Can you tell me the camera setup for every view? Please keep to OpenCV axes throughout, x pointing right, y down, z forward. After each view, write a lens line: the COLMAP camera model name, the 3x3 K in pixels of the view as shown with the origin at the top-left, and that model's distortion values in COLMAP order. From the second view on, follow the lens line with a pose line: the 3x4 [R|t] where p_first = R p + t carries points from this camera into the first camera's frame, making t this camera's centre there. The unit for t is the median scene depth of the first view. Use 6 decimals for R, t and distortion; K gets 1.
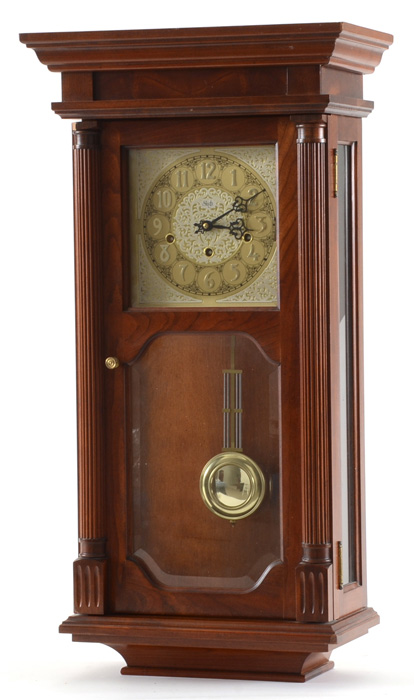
lens RADIAL K [[2583.9, 0, 263.1], [0, 2583.9, 331.8], [0, 0, 1]] dist [0.470993, -2.296238]
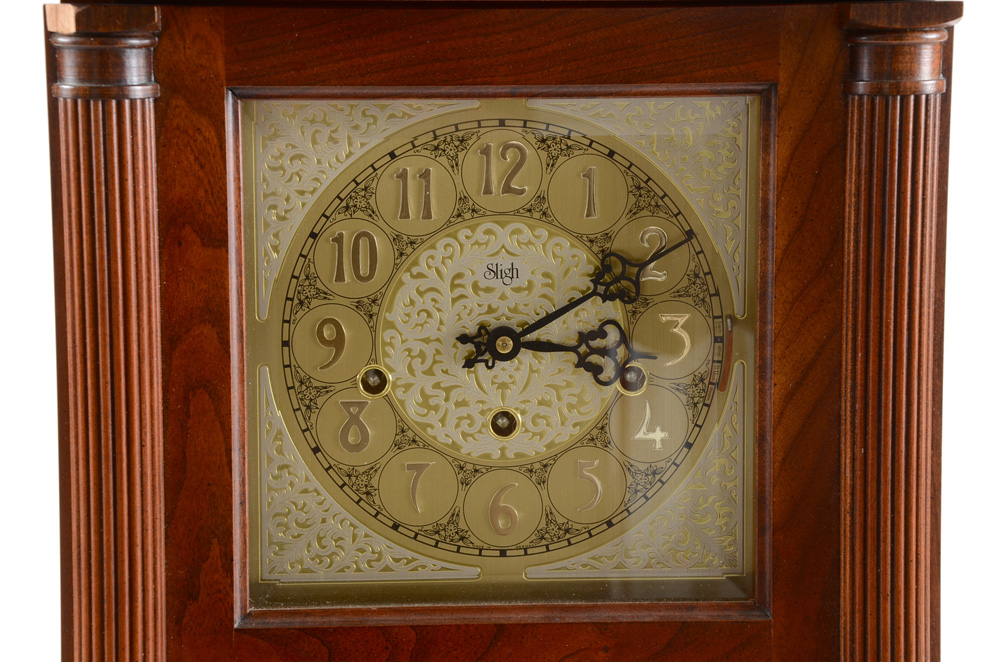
lens RADIAL K [[2531.8, 0, 500.0], [0, 2531.8, 331.0], [0, 0, 1]] dist [0.476664, -0.182575]
pose [[0.929769, -0.041764, 0.365767, -0.135584], [0.001969, 0.994094, 0.108501, -0.076252], [-0.368139, -0.100161, 0.924360, 0.715763]]
